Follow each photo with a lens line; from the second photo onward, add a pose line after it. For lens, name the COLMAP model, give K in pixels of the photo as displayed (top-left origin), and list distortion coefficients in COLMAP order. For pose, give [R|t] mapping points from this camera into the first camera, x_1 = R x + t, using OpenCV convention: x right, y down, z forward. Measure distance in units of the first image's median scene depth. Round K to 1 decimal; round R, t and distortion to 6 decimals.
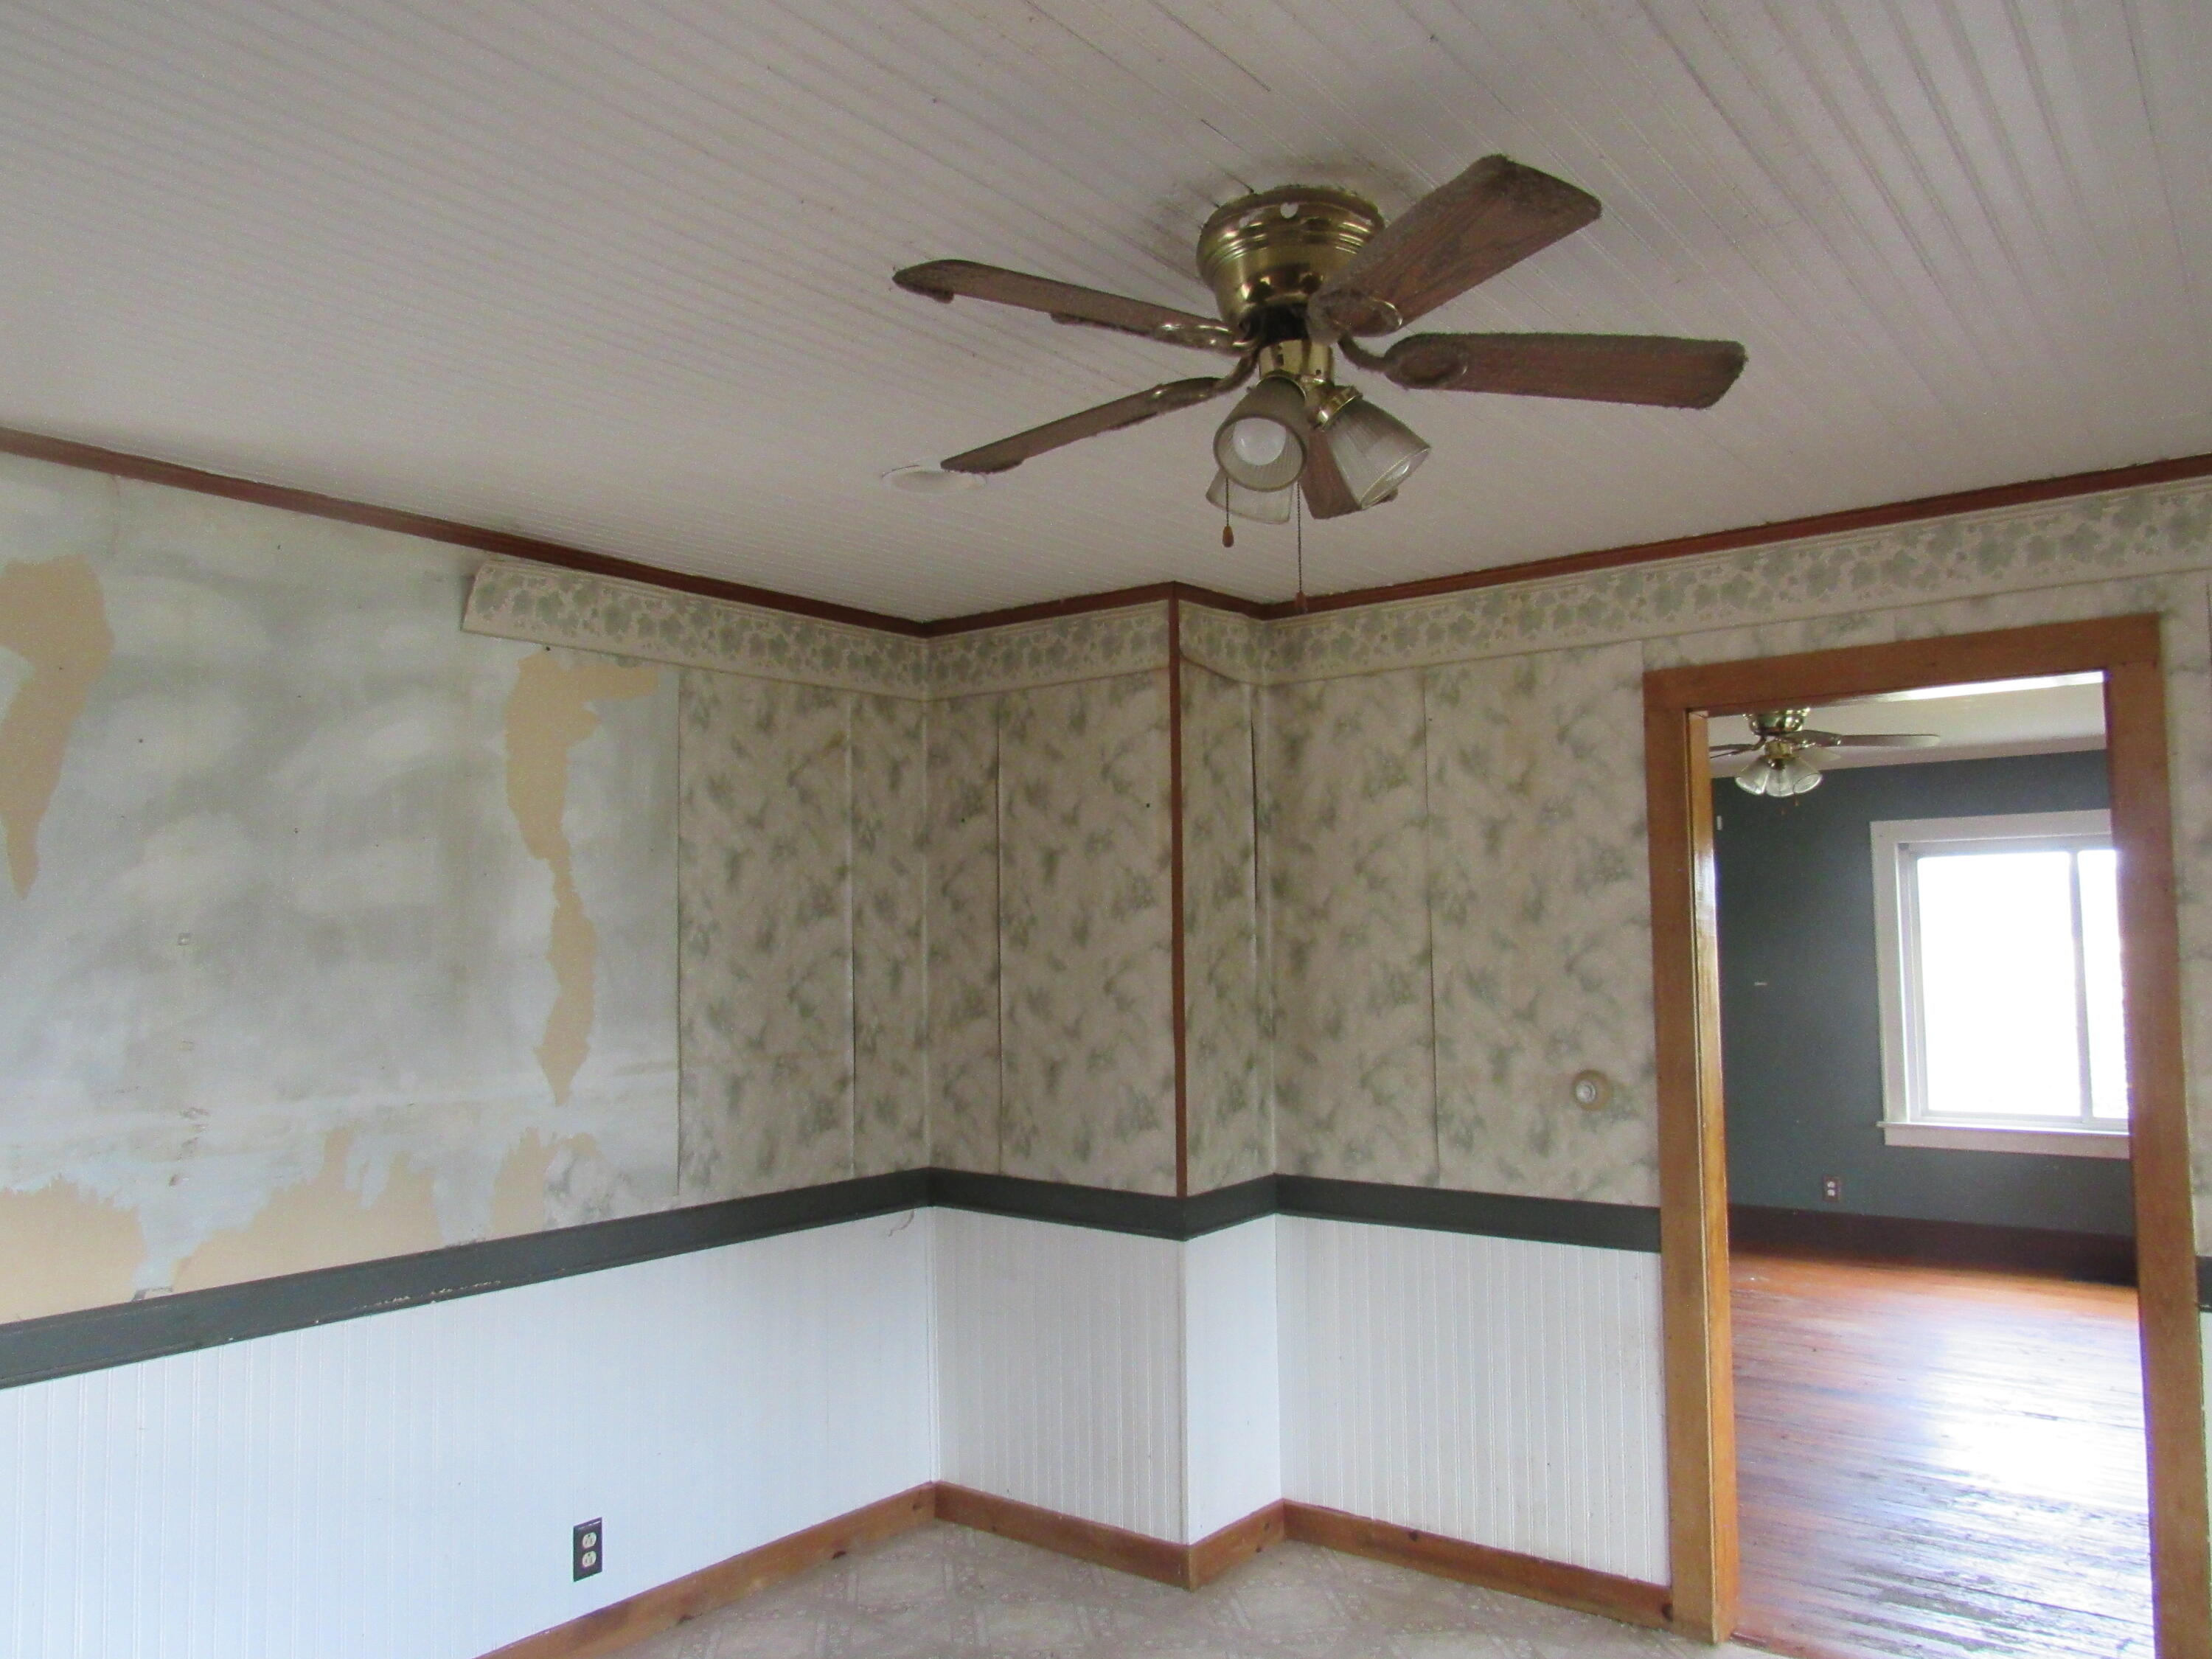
lens RADIAL K [[1586.3, 0, 1094.1], [0, 1586.3, 824.4], [0, 0, 1]] dist [-0.032382, 0.009752]
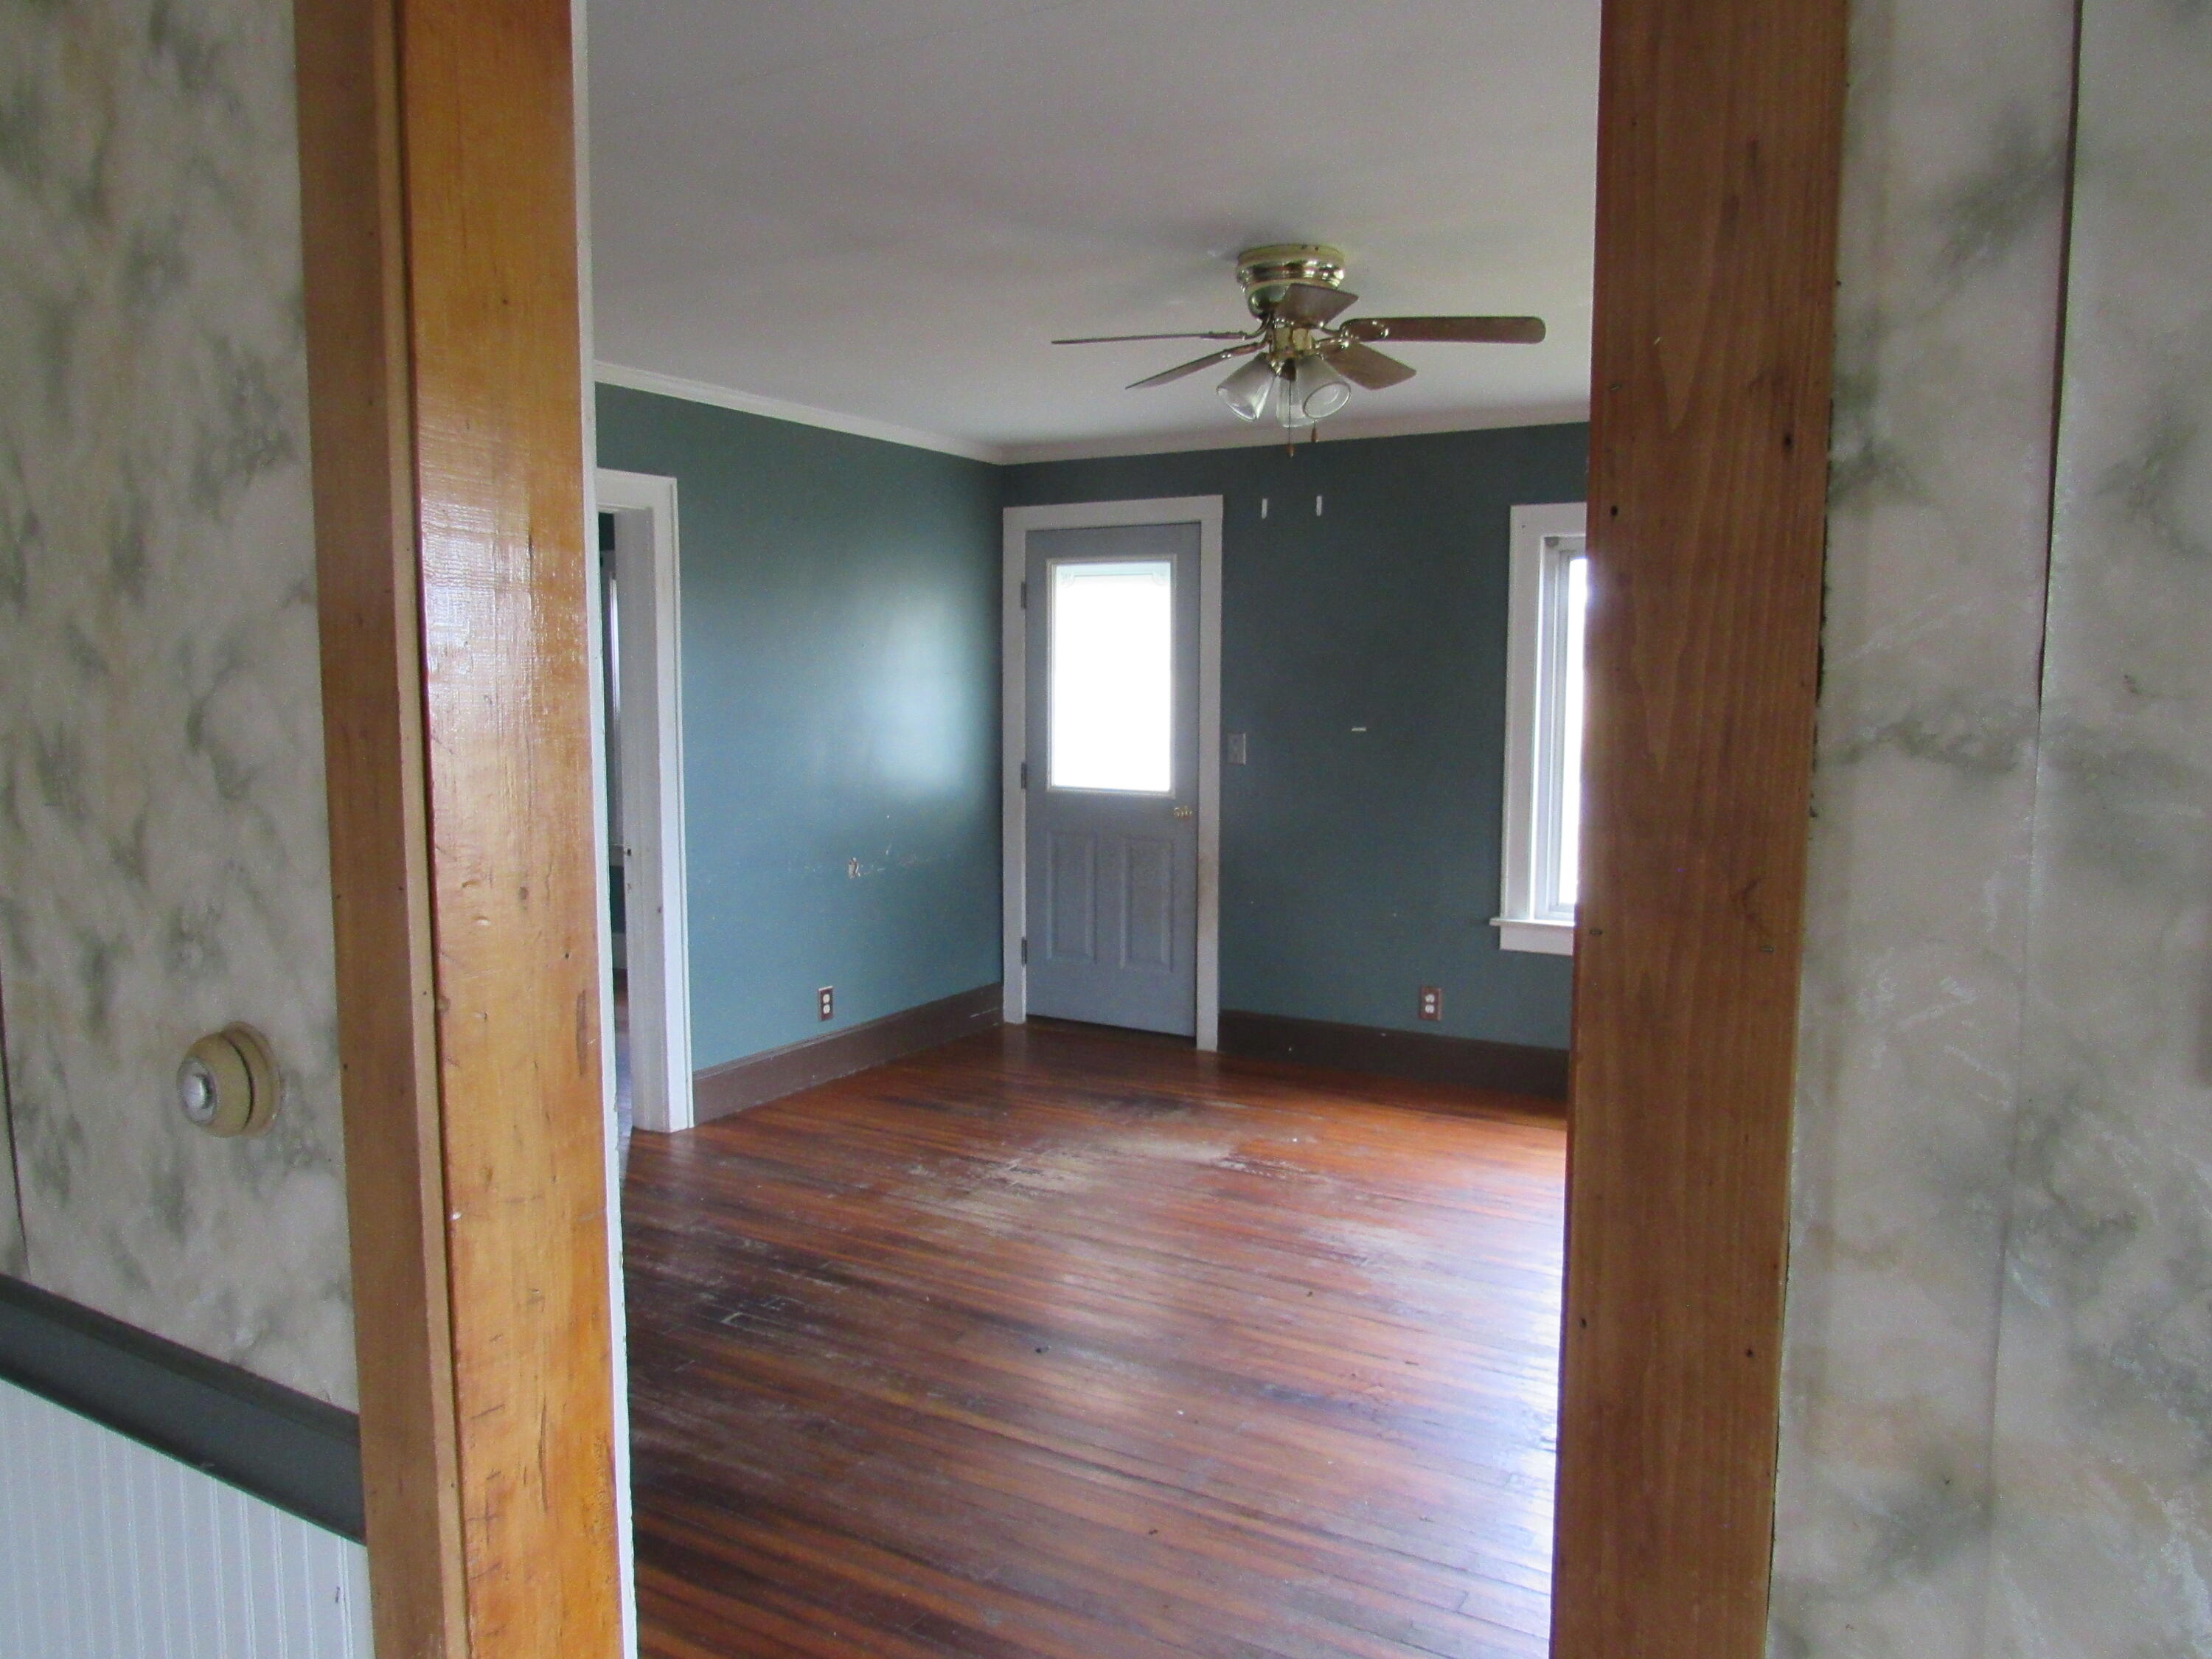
lens RADIAL K [[1586.3, 0, 1108.3], [0, 1586.3, 834.0], [0, 0, 1]] dist [-0.032382, 0.009752]
pose [[0.990491, -0.000374, 0.137578, 0.286677], [-0.024137, 0.984014, 0.176451, 0.030395], [-0.135445, -0.178093, 0.974647, 0.404029]]
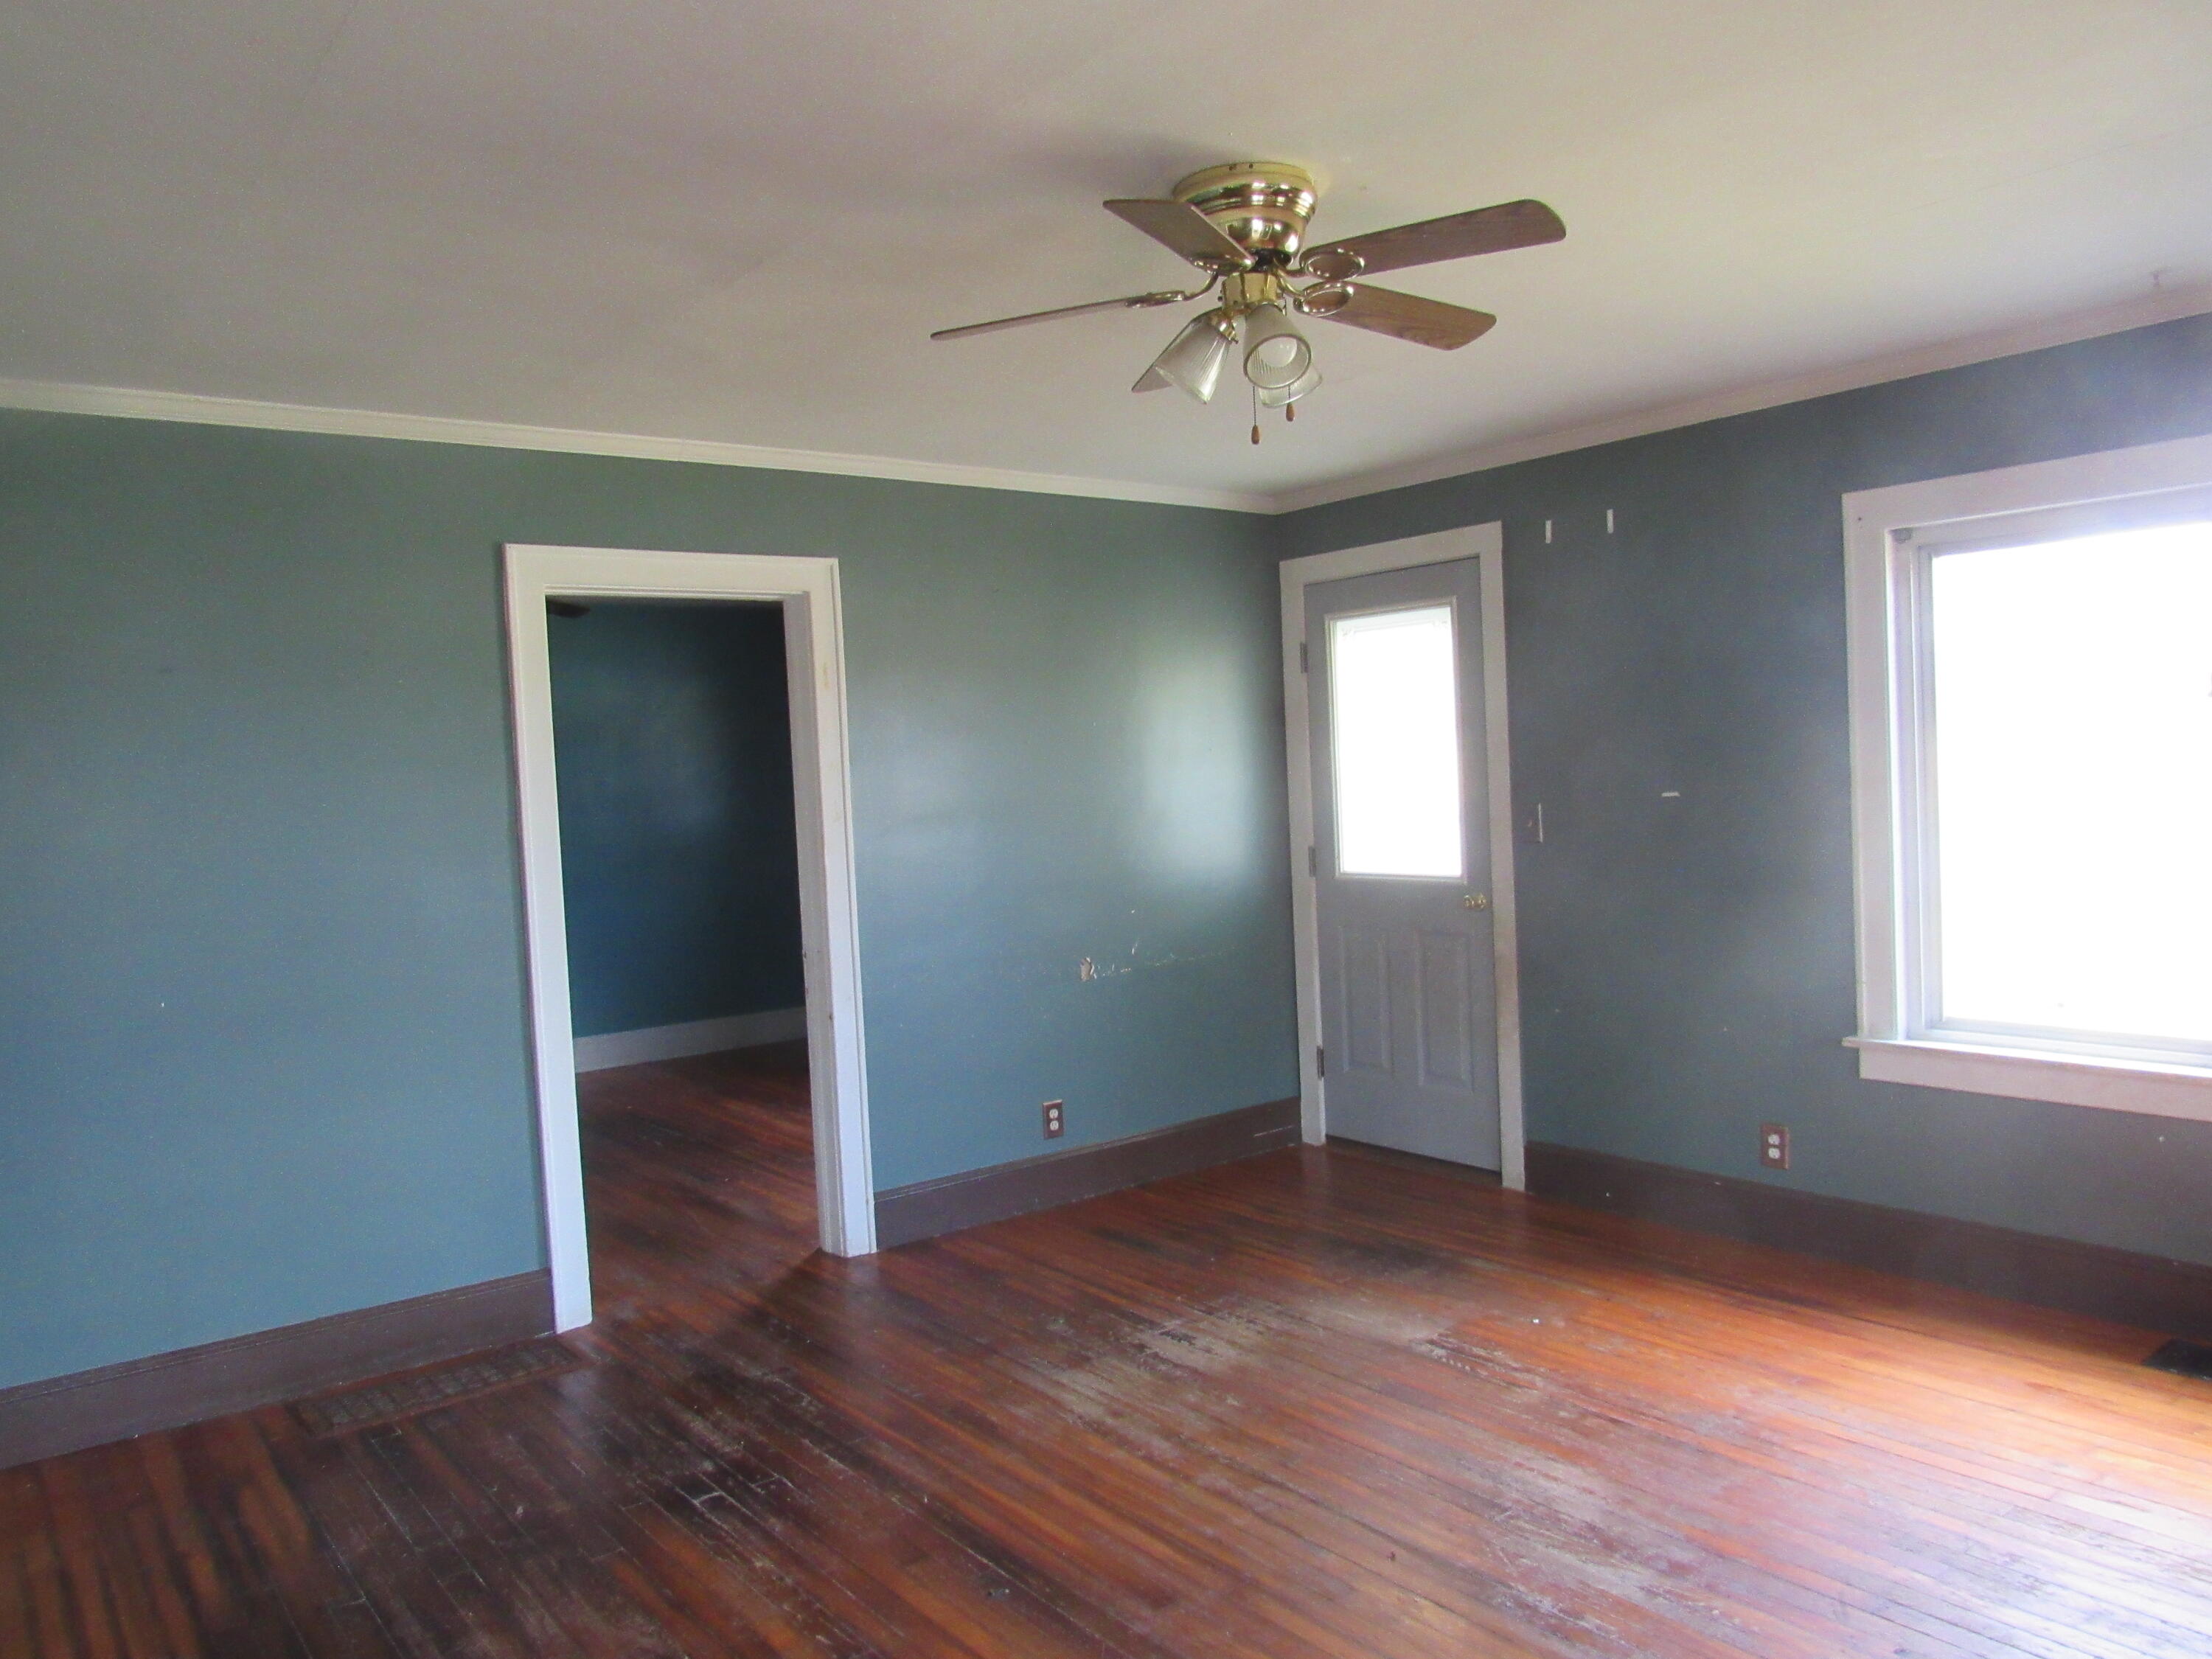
lens RADIAL K [[1586.3, 0, 1101.5], [0, 1586.3, 837.9], [0, 0, 1]] dist [-0.032382, 0.009752]
pose [[0.970535, -0.023592, -0.239801, 0.498362], [0.054298, 0.991011, 0.122262, 0.047743], [0.234761, -0.131680, 0.963093, 0.539706]]
